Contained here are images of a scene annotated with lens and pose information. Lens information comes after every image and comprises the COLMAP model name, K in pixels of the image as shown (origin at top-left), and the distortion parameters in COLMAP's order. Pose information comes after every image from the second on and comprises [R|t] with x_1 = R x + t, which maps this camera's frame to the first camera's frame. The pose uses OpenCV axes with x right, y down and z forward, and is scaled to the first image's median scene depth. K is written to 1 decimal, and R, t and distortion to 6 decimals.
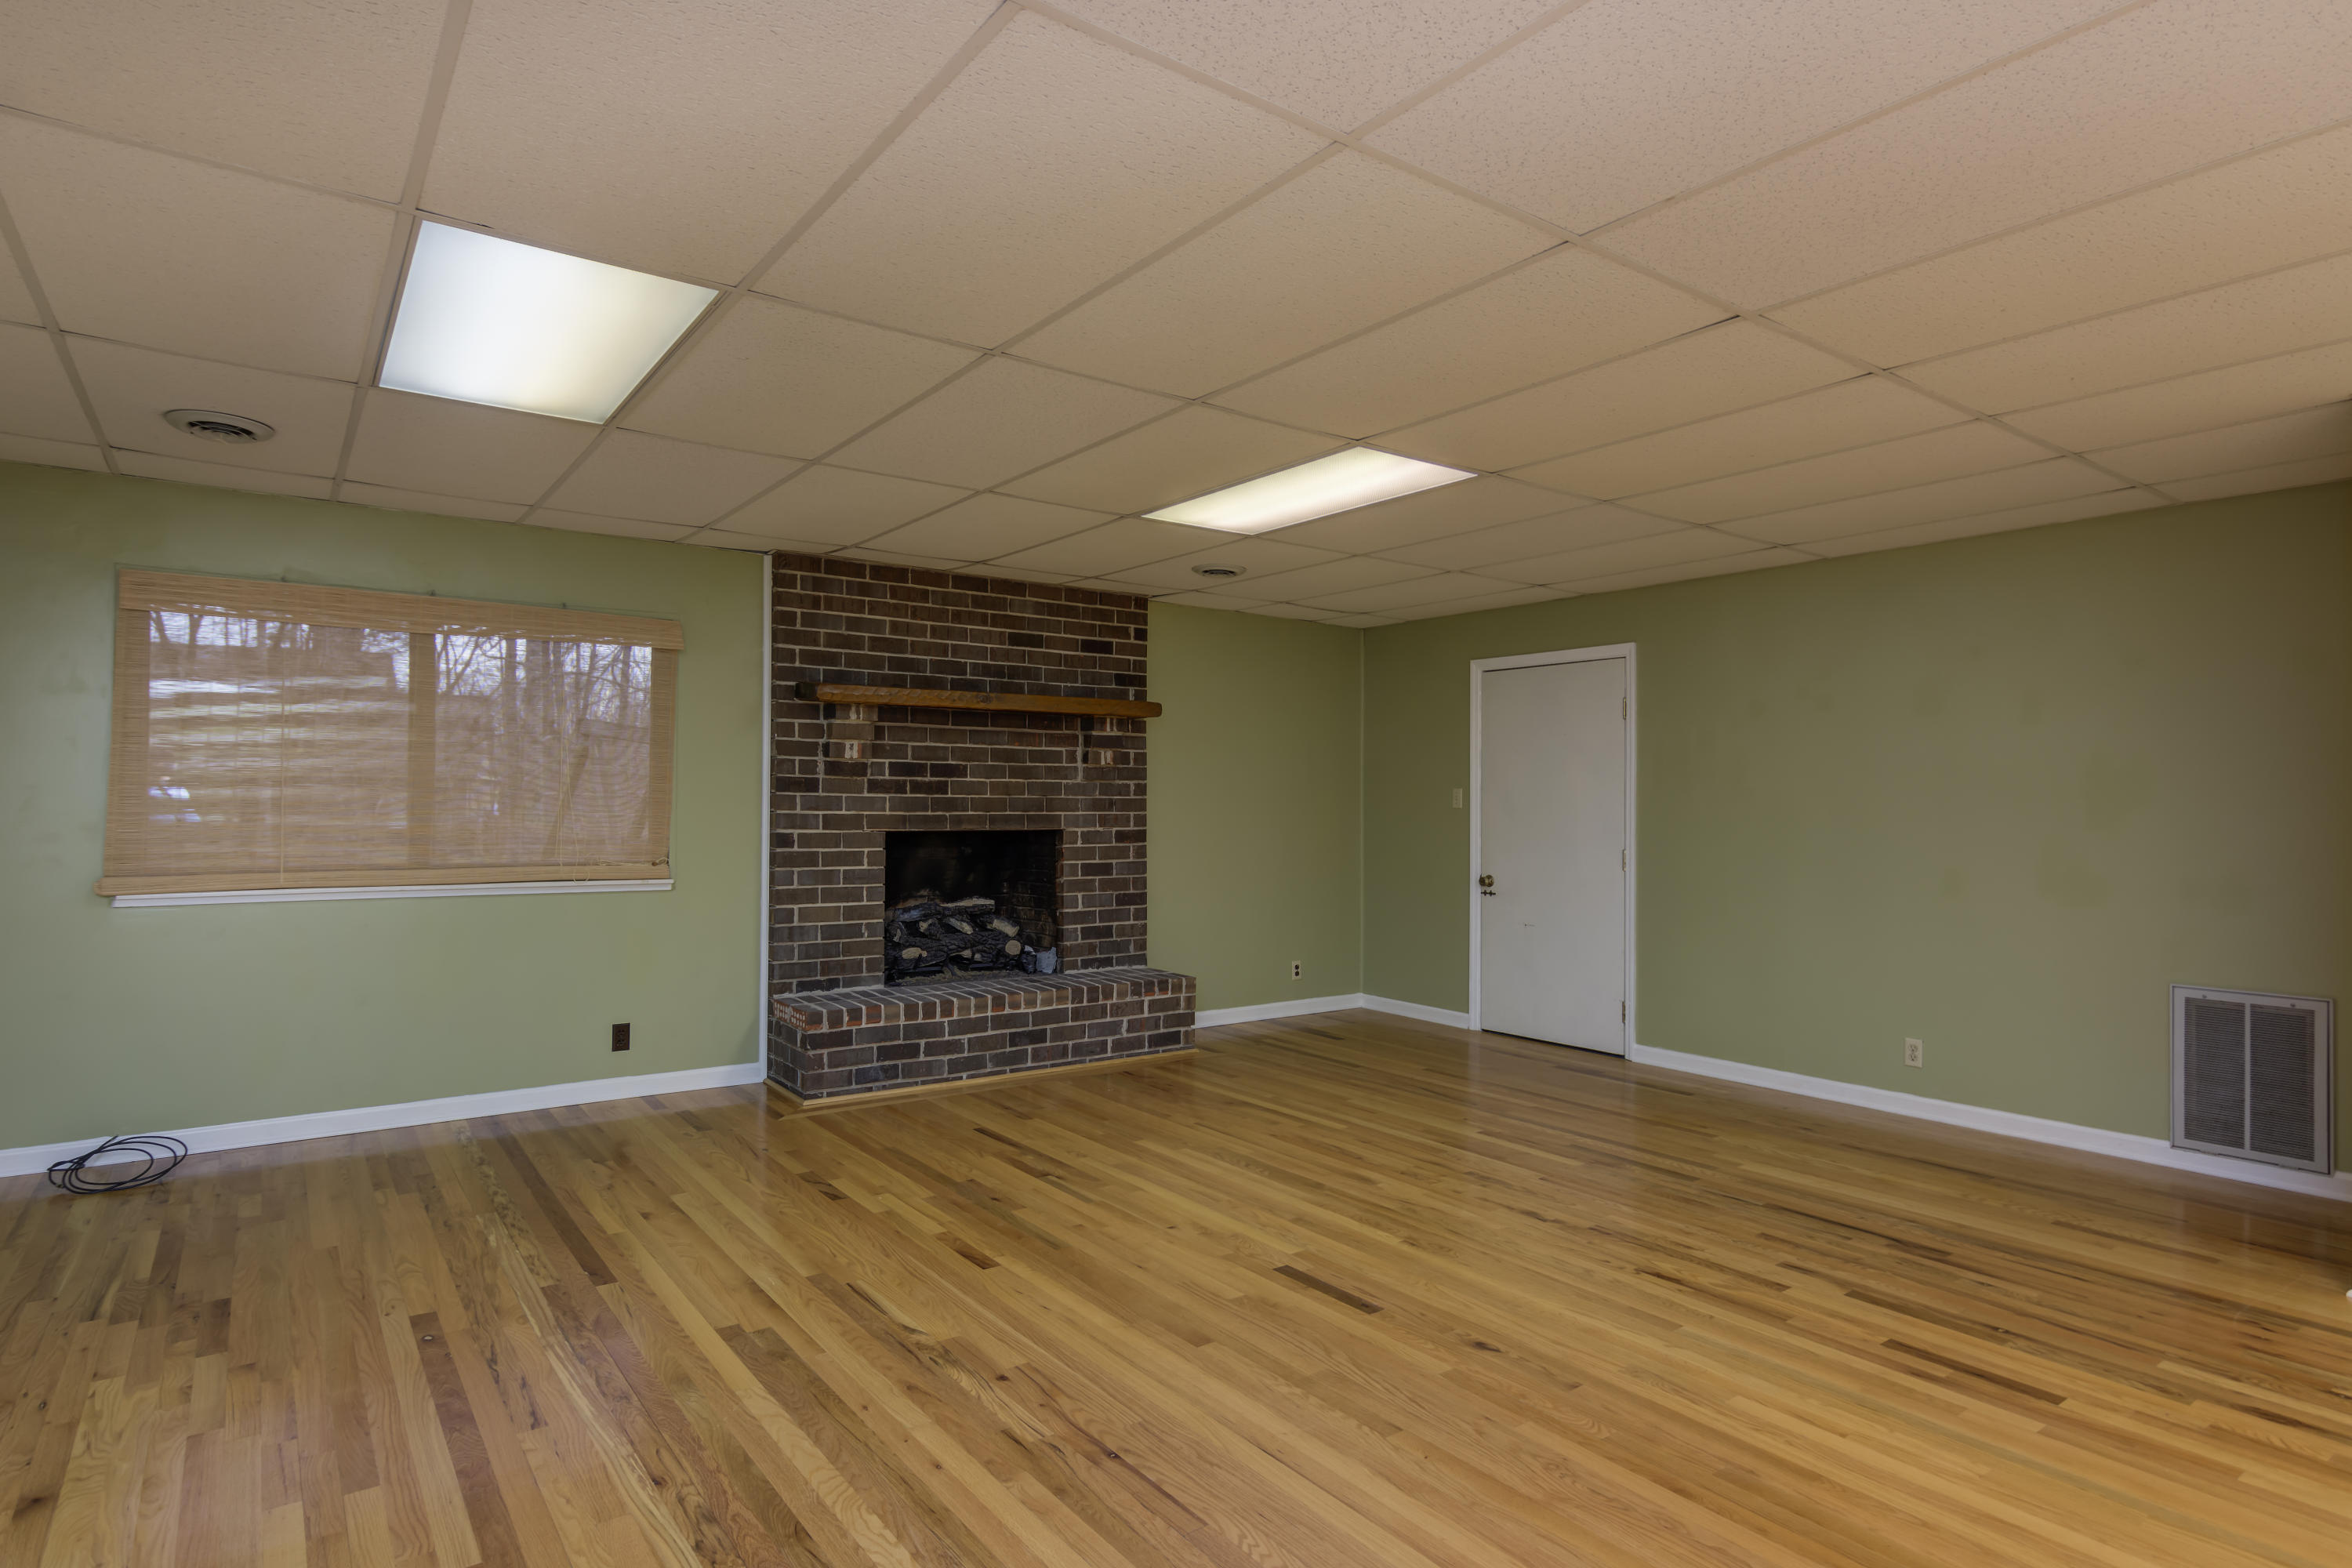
lens RADIAL K [[1255.9, 0, 1169.9], [0, 1255.9, 794.6], [0, 0, 1]] dist [-0.000503, 0.000052]
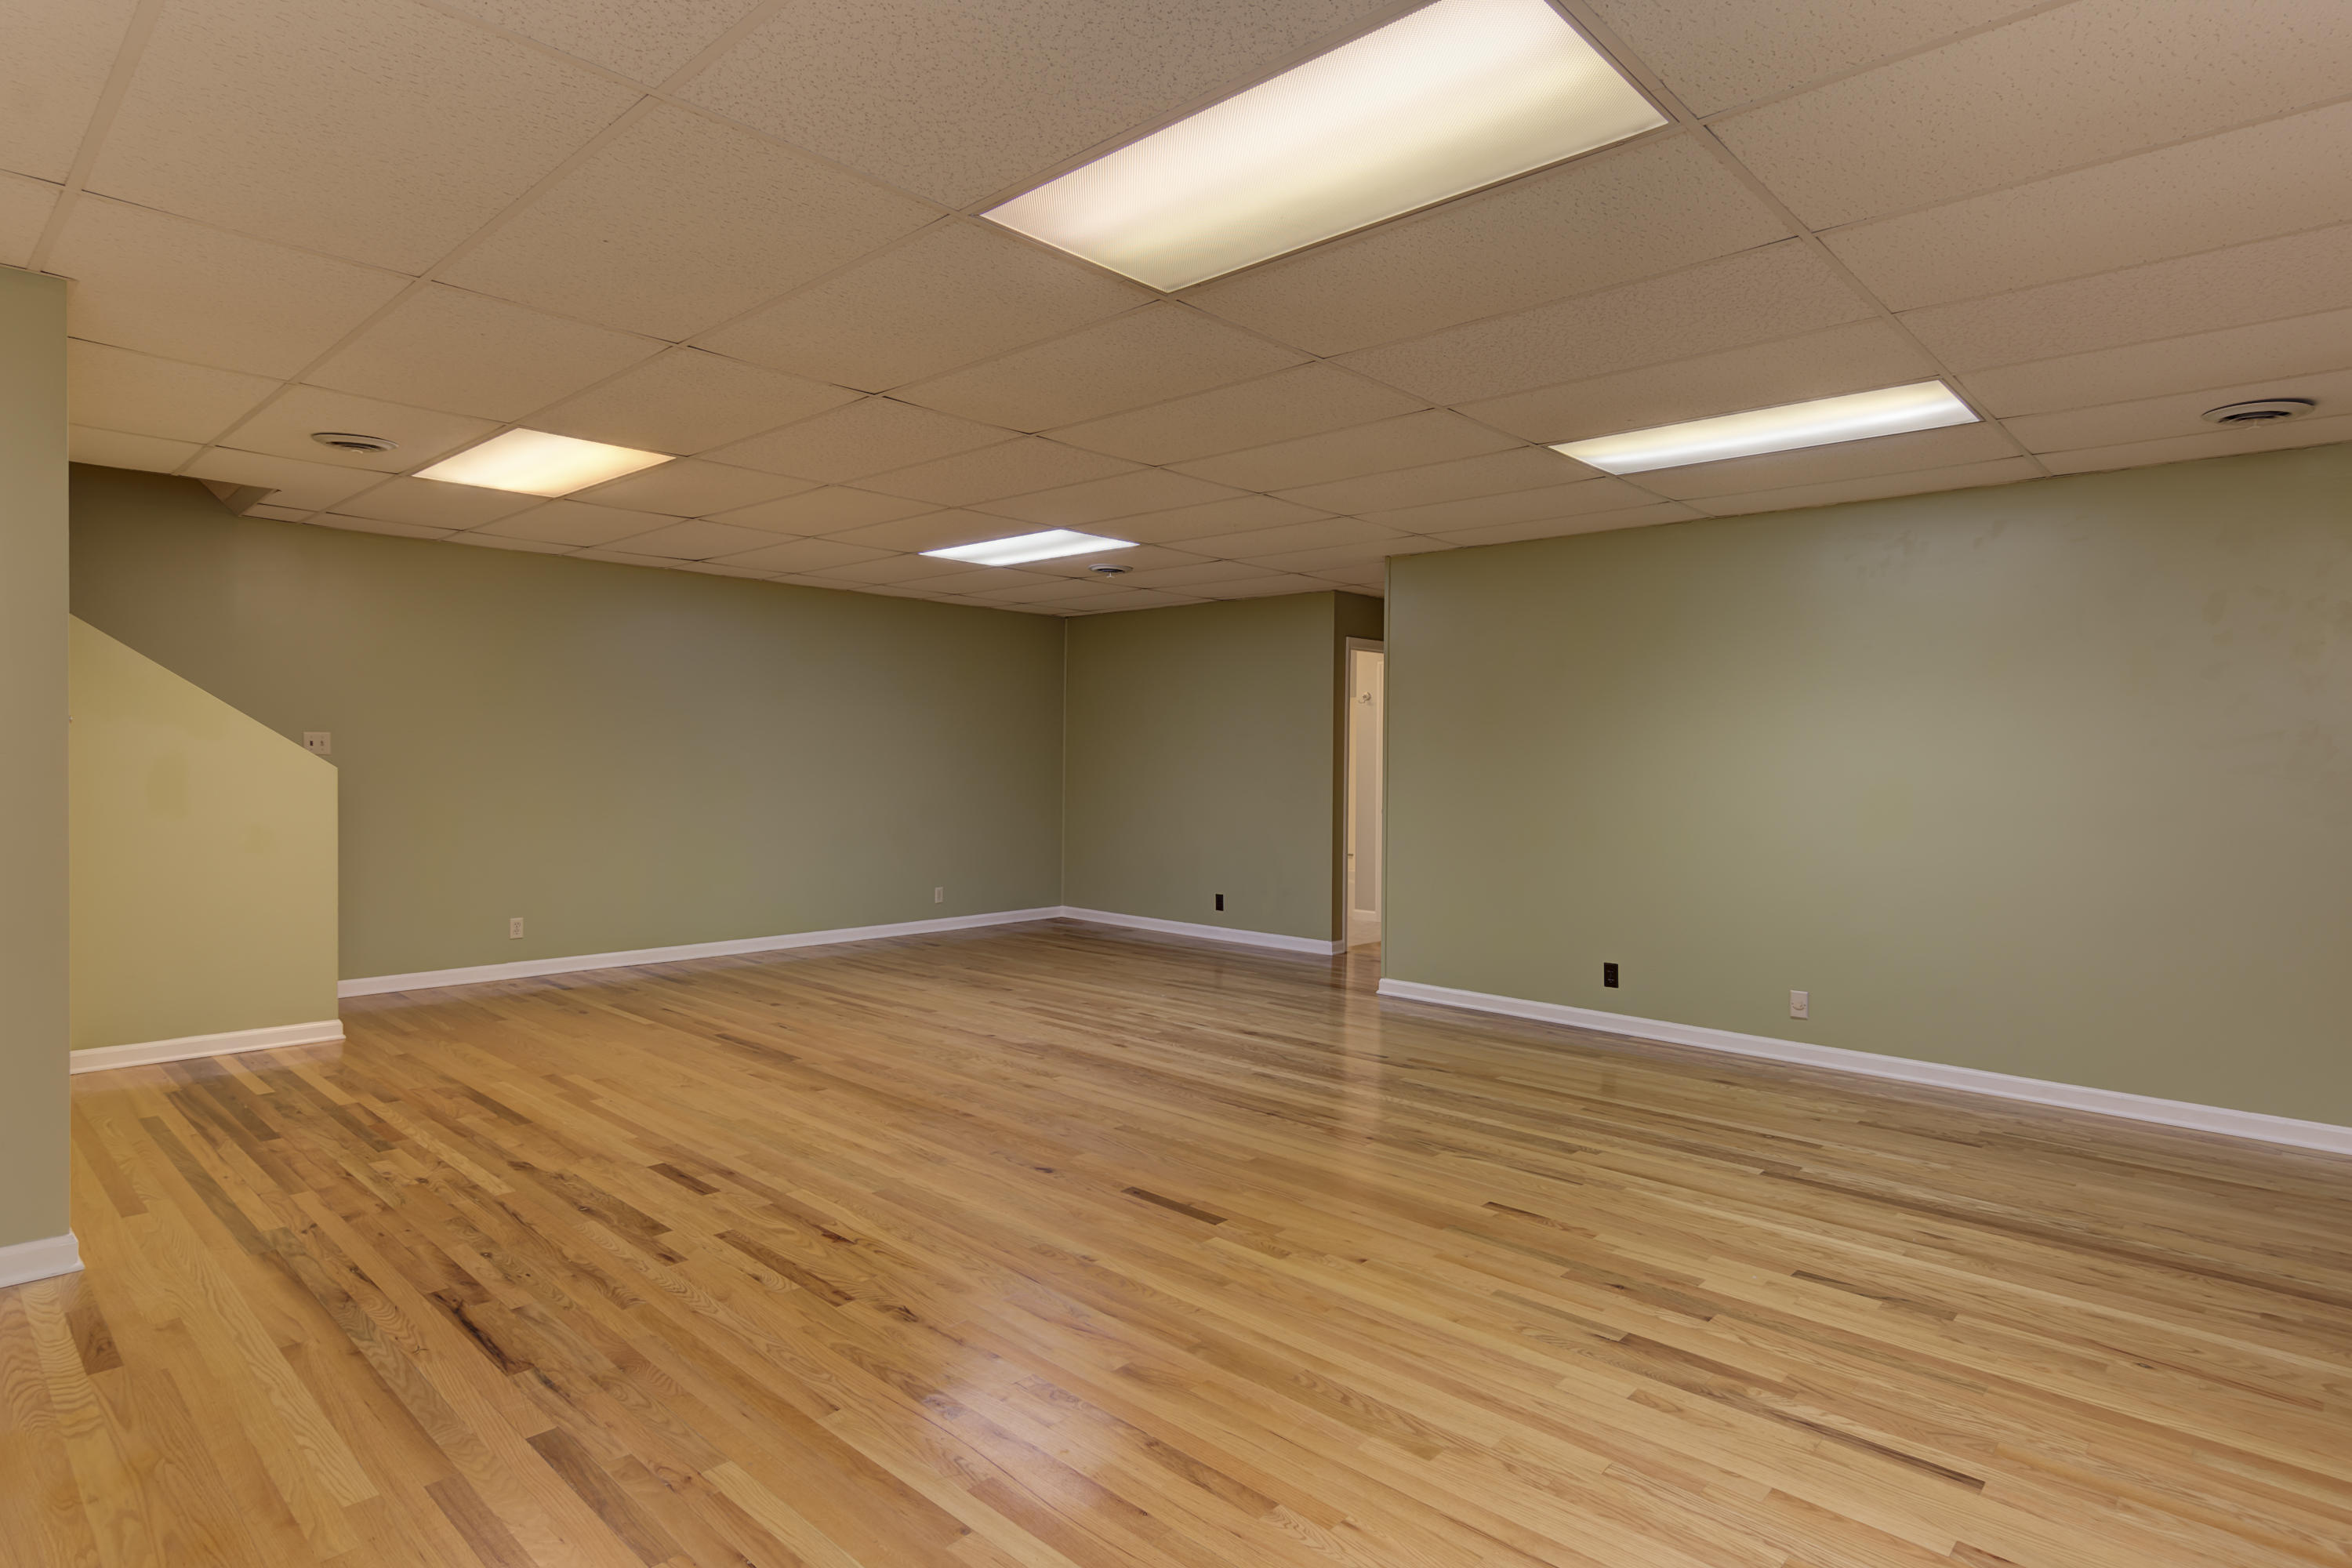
lens RADIAL K [[1241.6, 0, 1182.6], [0, 1241.6, 762.6], [0, 0, 1]] dist [0.003766, 0.000426]
pose [[-0.980199, -0.019618, -0.197040, 0.317149], [-0.019397, 0.999807, -0.003056, 0.013356], [0.197062, 0.000826, -0.980391, 1.946946]]
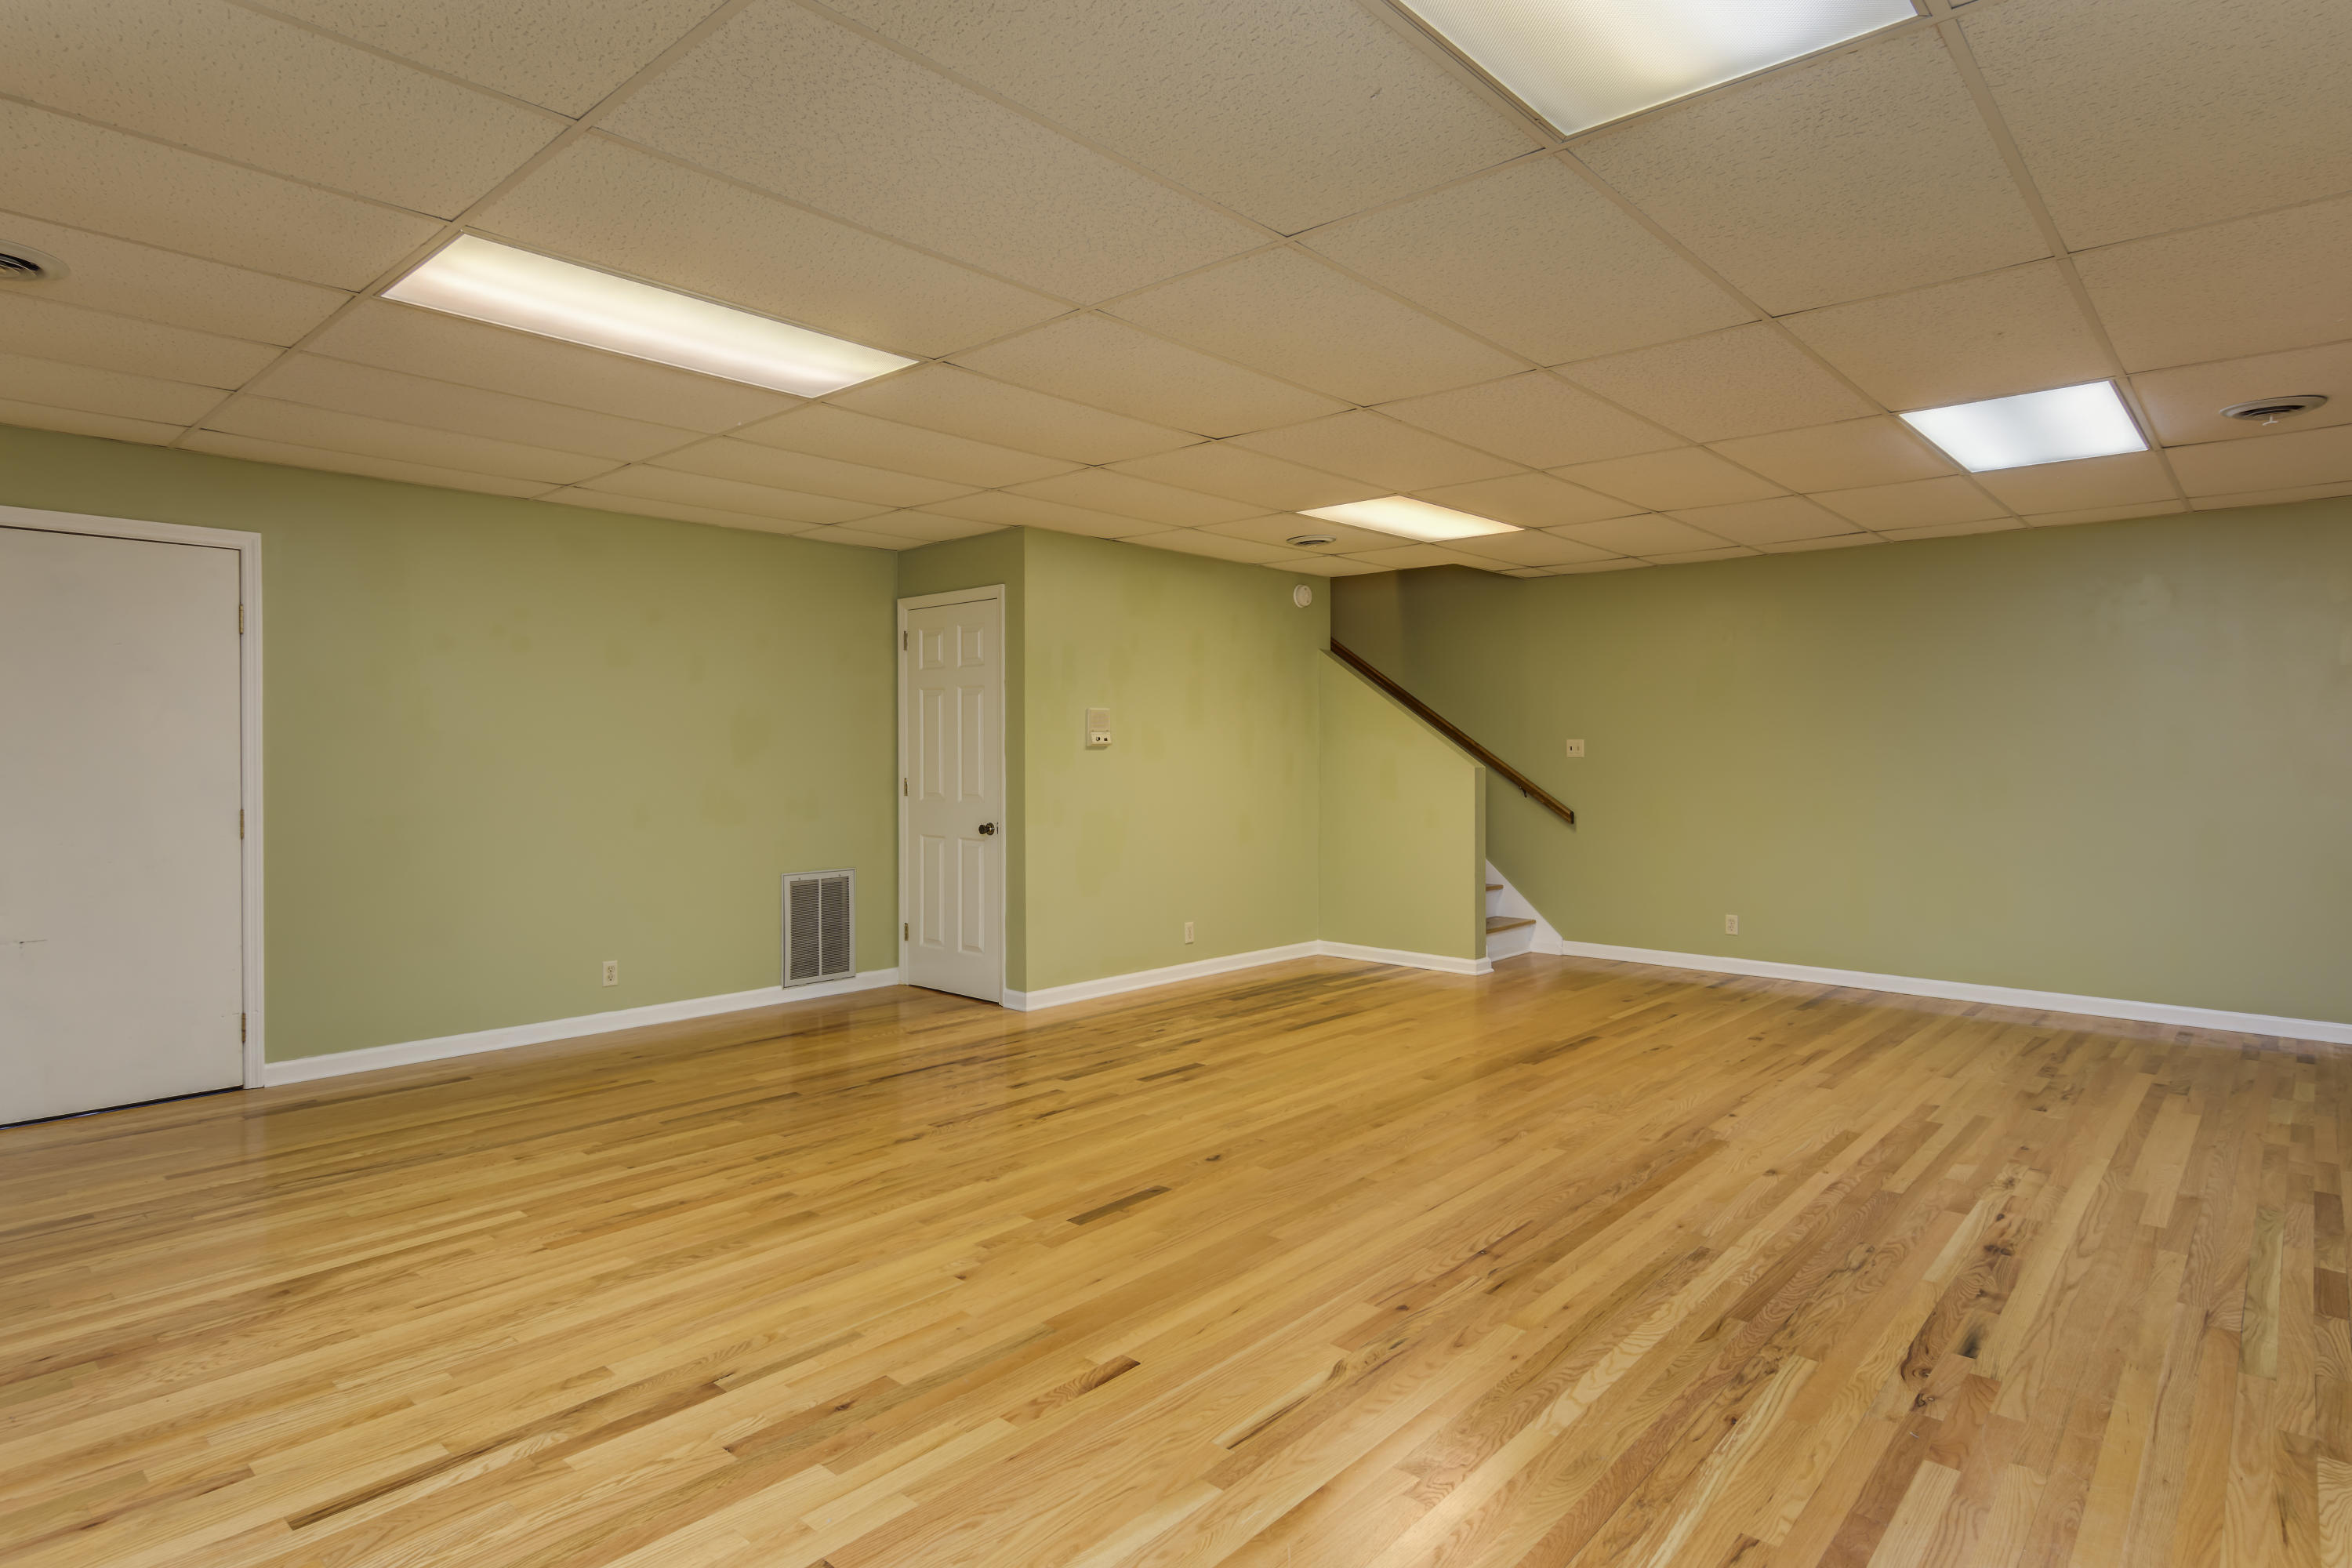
lens RADIAL K [[1269.2, 0, 1175.3], [0, 1269.2, 757.0], [0, 0, 1]] dist [-0.000197, 0.000324]
pose [[-0.213666, -0.012700, 0.976824, -0.886744], [-0.008288, 0.999903, 0.011187, 0.000225], [-0.976872, -0.005705, -0.213751, 1.126034]]
